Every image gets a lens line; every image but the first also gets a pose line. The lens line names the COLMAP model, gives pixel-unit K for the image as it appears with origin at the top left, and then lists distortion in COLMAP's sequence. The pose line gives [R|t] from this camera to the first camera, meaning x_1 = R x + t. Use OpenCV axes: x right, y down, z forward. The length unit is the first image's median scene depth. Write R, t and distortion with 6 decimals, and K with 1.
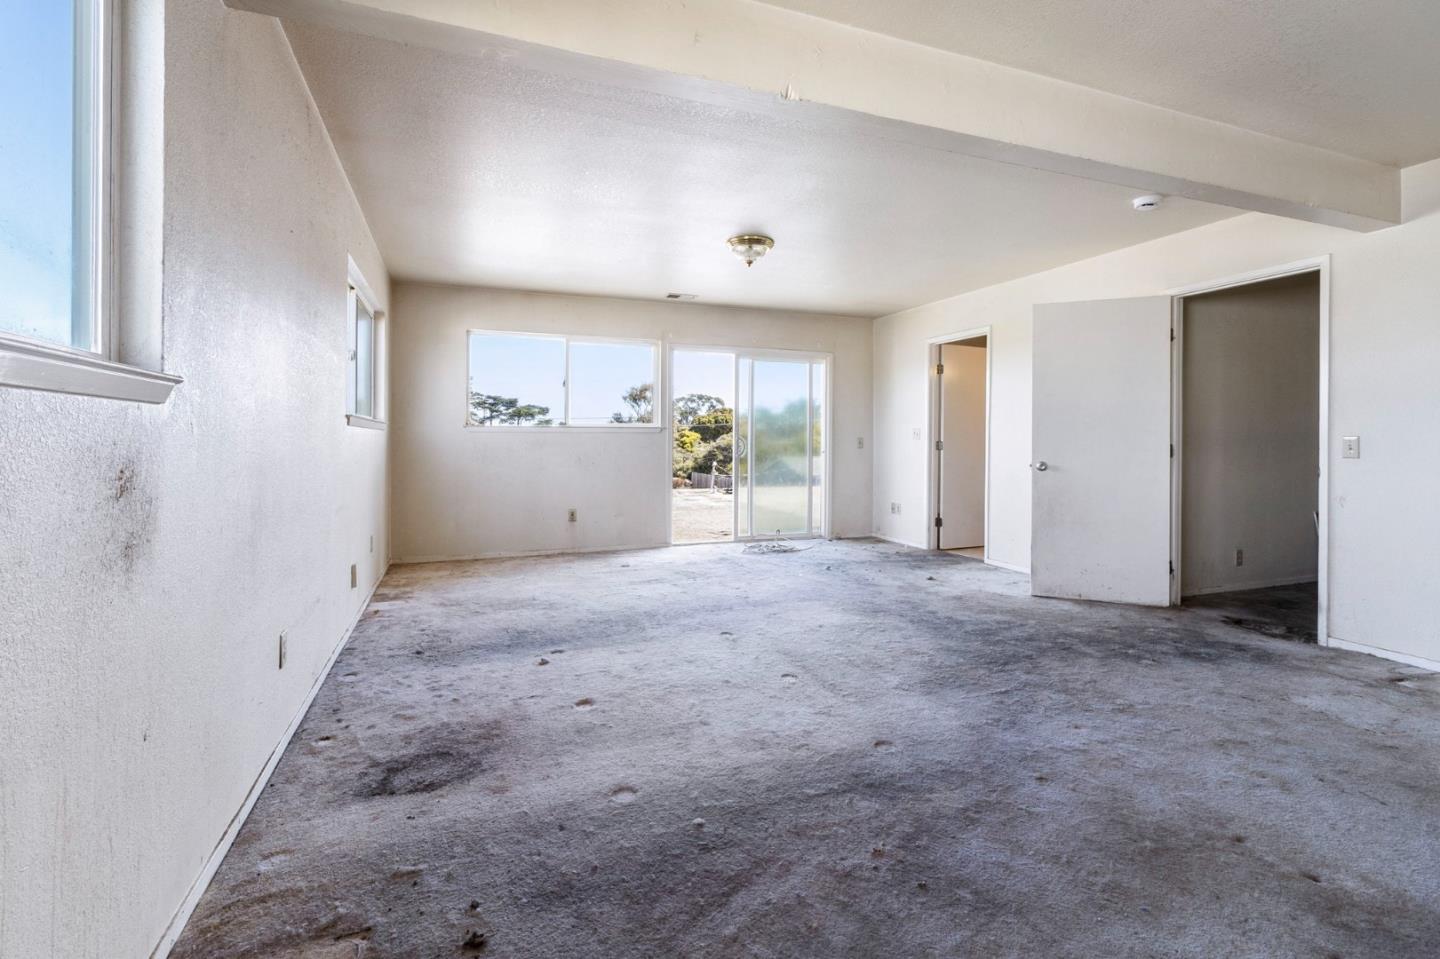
lens RADIAL K [[670.4, 0, 713.5], [0, 670.4, 437.1], [0, 0, 1]] dist [-0.000566, 0.000061]
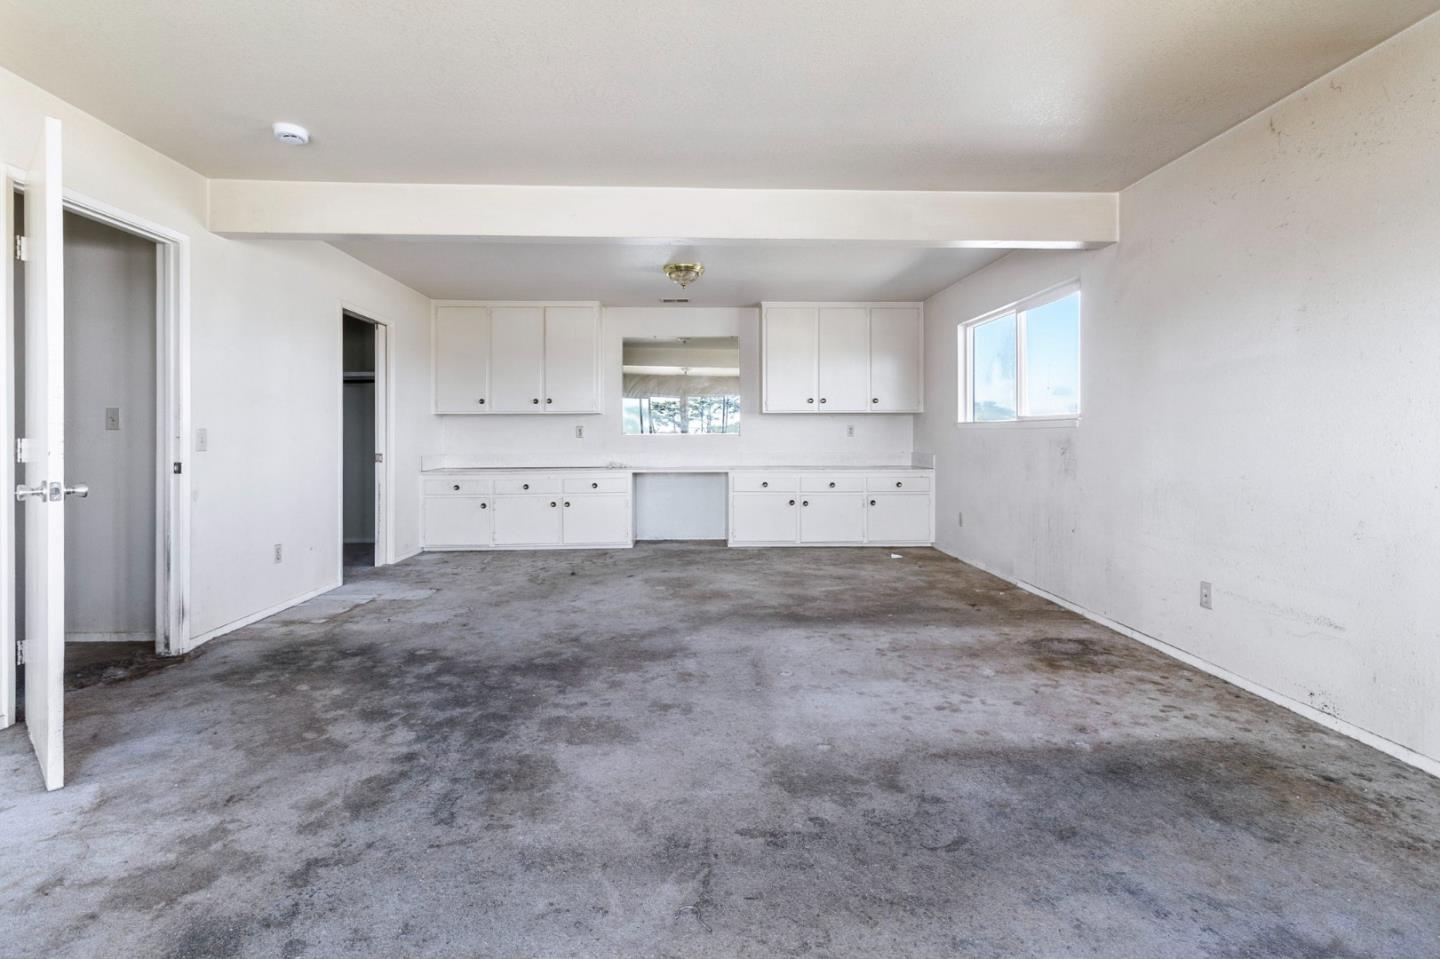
lens RADIAL K [[670.4, 0, 713.5], [0, 670.4, 437.1], [0, 0, 1]] dist [-0.000566, 0.000061]
pose [[-0.949596, -0.007639, 0.313382, -0.095503], [-0.008680, 0.999960, -0.001927, 0.005988], [-0.313355, -0.004550, -0.949625, 2.036712]]
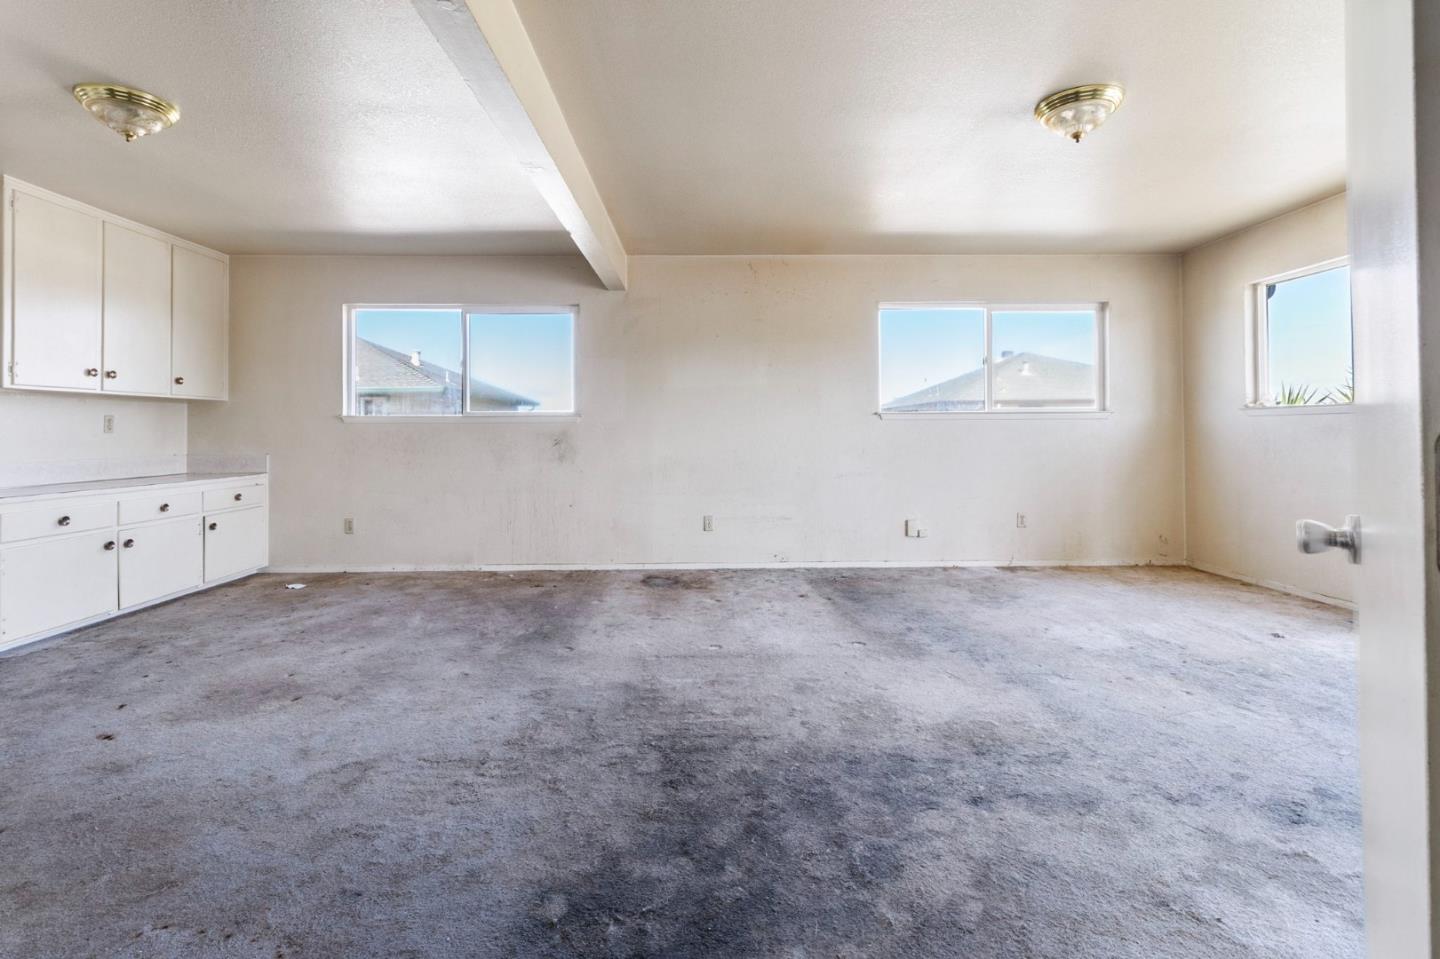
lens RADIAL K [[670.4, 0, 713.5], [0, 670.4, 437.1], [0, 0, 1]] dist [-0.000566, 0.000061]
pose [[-0.335323, 0.005403, -0.942088, 1.163553], [0.009811, 0.999949, 0.002243, 0.013891], [0.942052, -0.008491, -0.335359, 1.400995]]
